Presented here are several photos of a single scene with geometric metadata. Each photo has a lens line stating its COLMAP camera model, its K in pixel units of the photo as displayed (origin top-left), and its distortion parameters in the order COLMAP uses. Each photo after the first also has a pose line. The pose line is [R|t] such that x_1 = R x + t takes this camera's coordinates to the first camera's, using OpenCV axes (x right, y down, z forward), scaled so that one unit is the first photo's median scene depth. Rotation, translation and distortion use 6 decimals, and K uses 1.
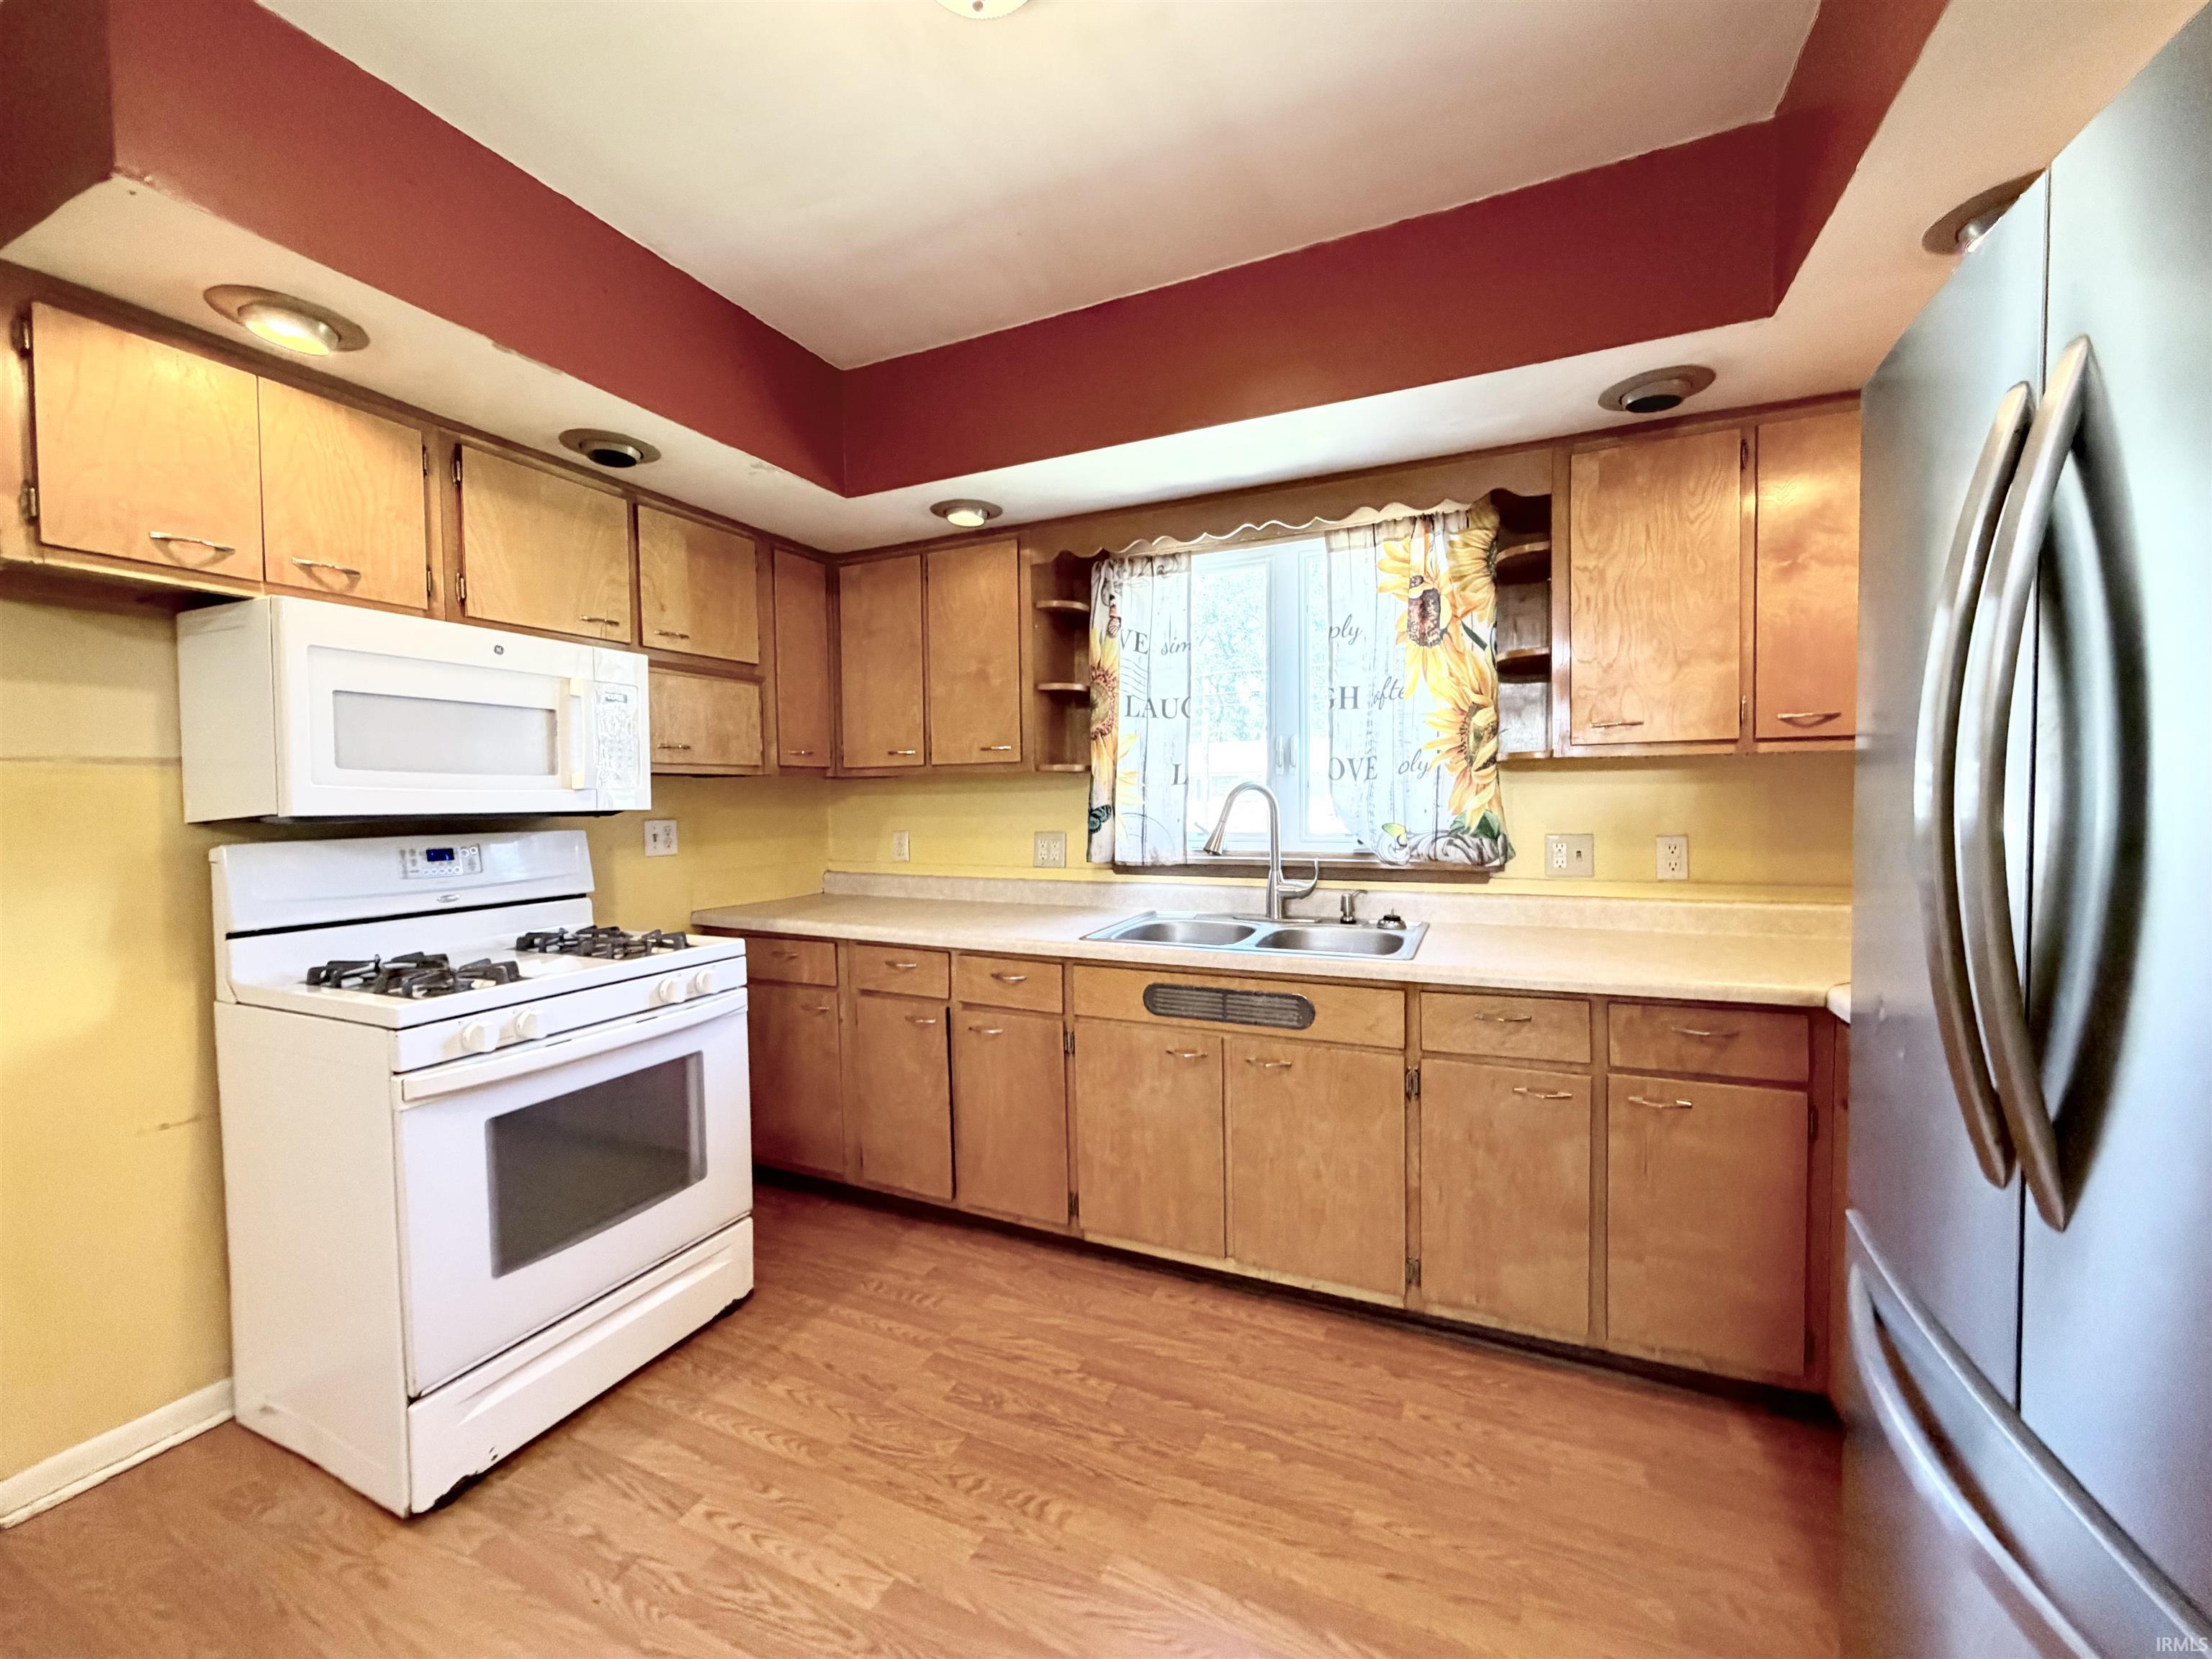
lens RADIAL K [[880.9, 0, 1100.8], [0, 880.9, 828.6], [0, 0, 1]] dist [-0.001926, -0.000151]
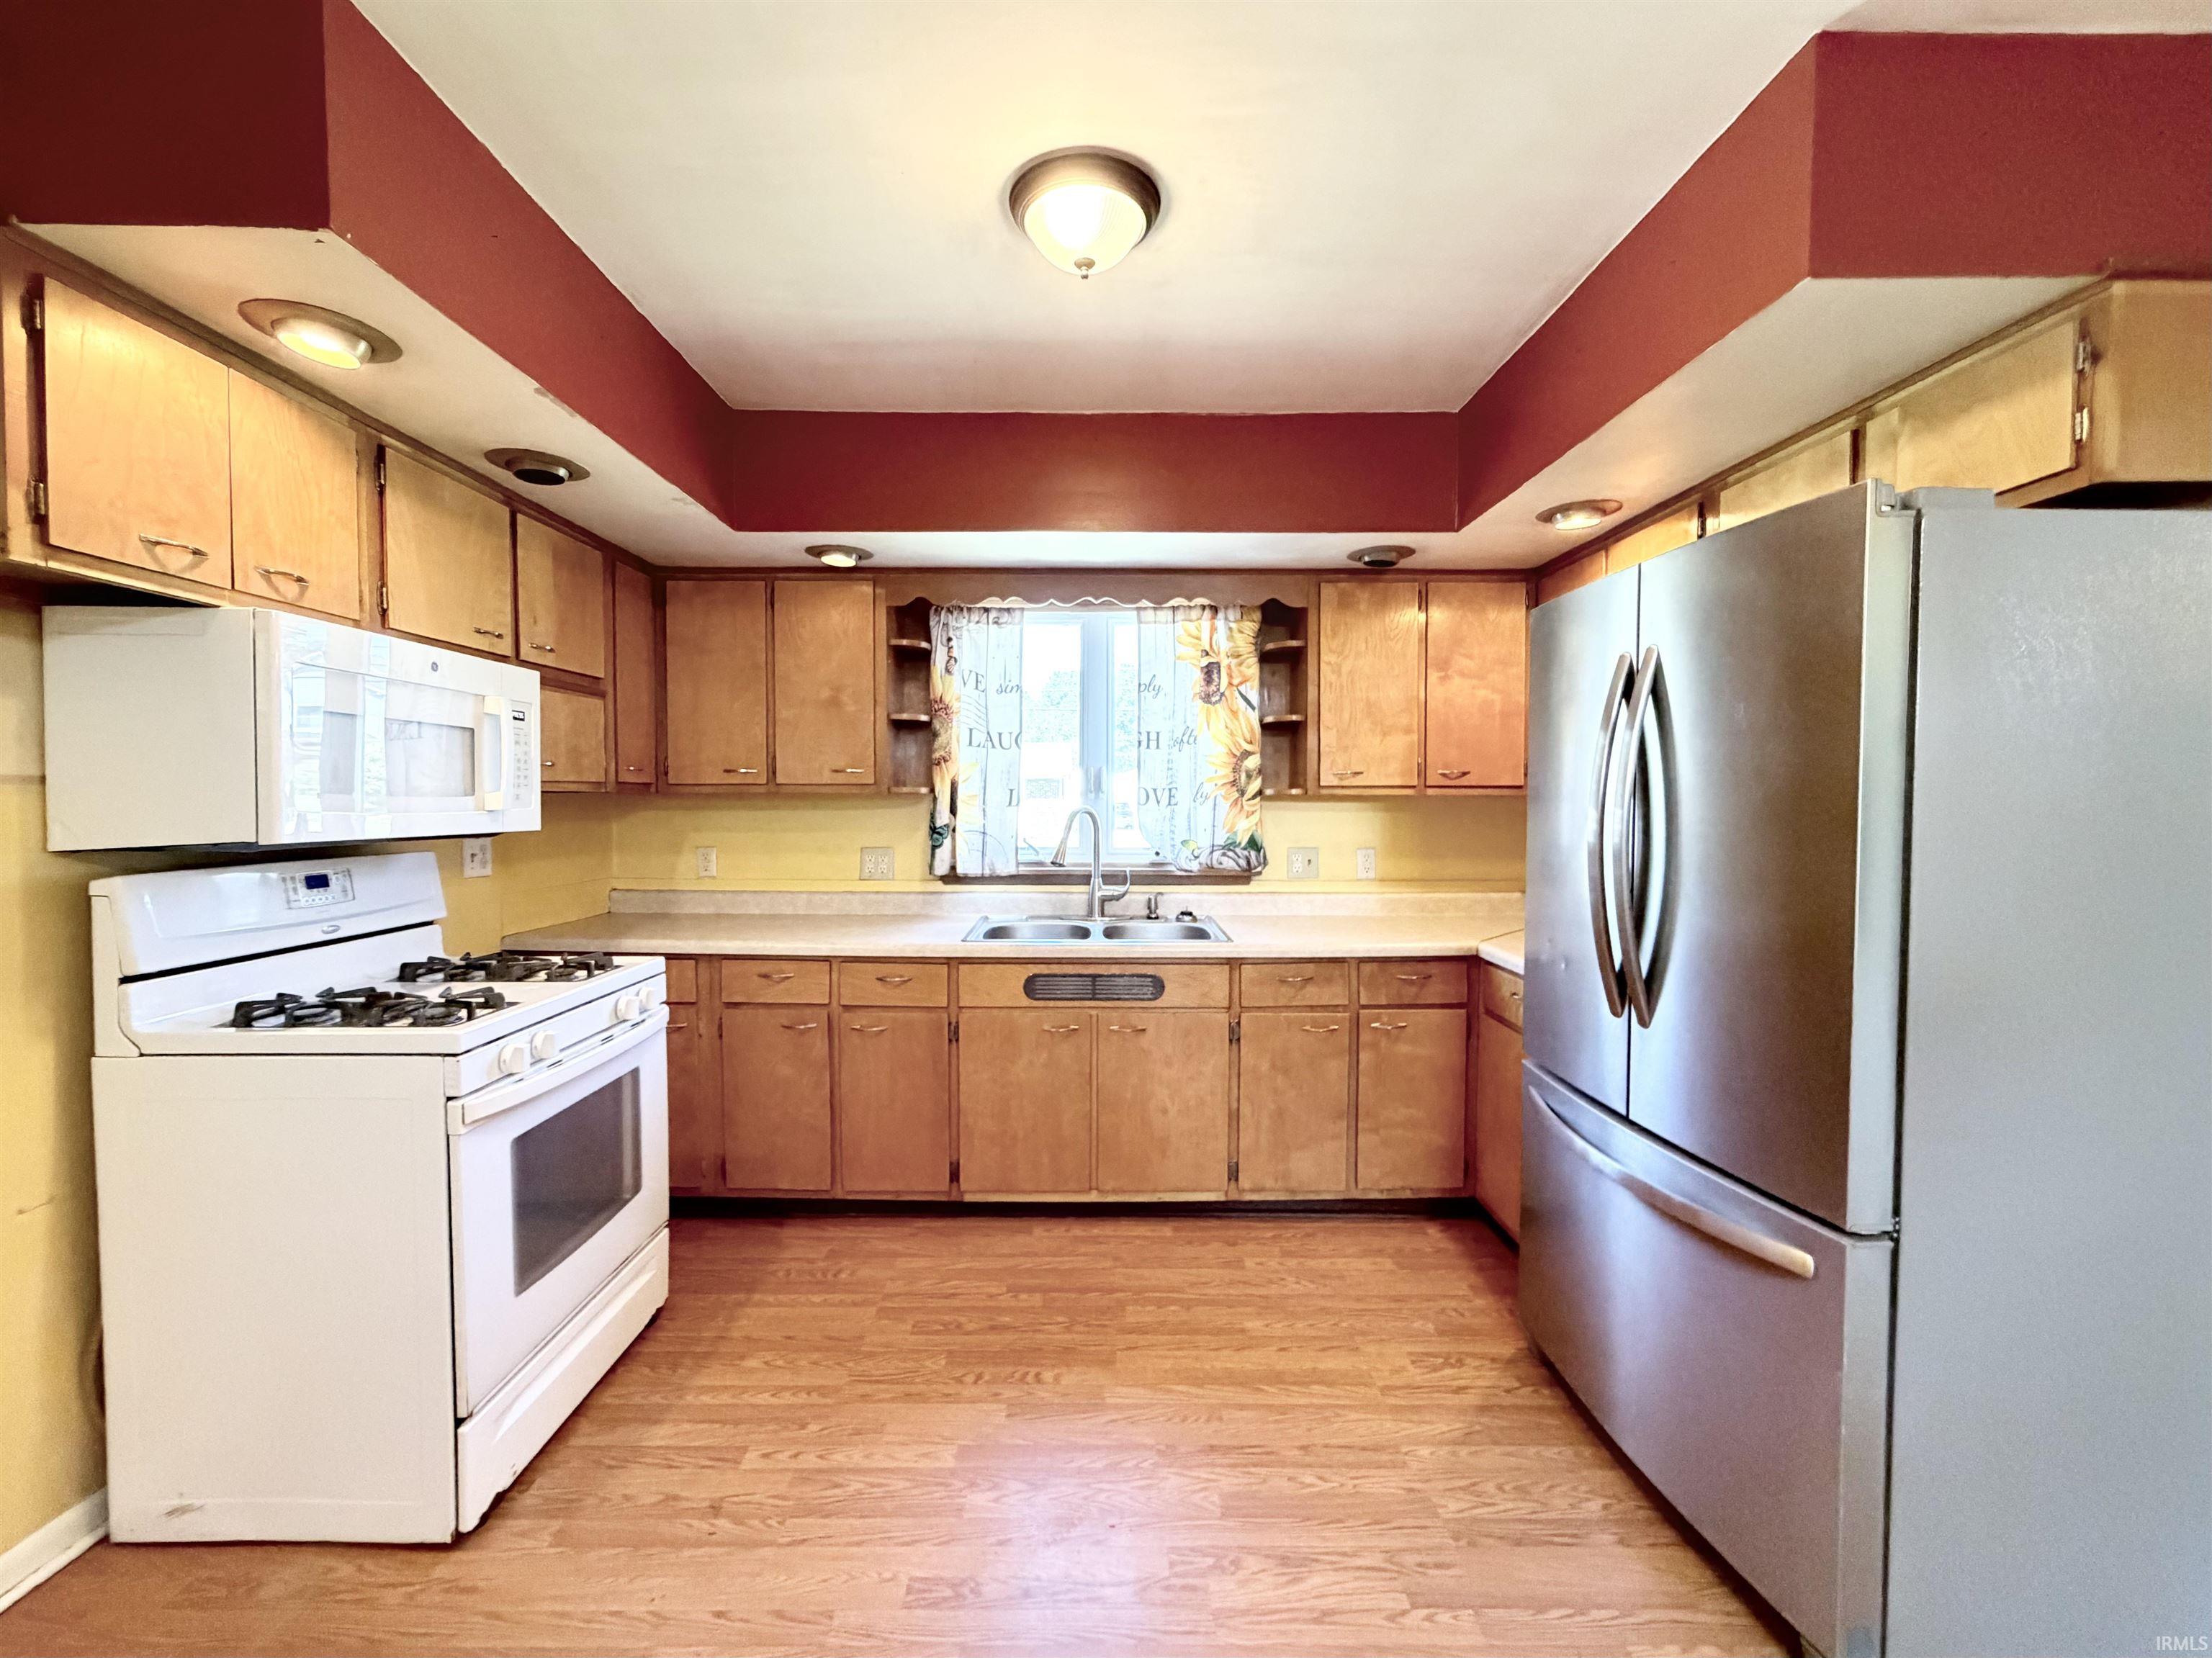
lens RADIAL K [[919.9, 0, 1101.7], [0, 919.9, 828.5], [0, 0, 1]] dist [-0.002415, -0.000107]
pose [[0.906899, 0.000804, 0.421348, -0.401323], [0.001298, 0.999988, -0.004703, -0.018837], [-0.421346, 0.004813, 0.906887, -0.193676]]
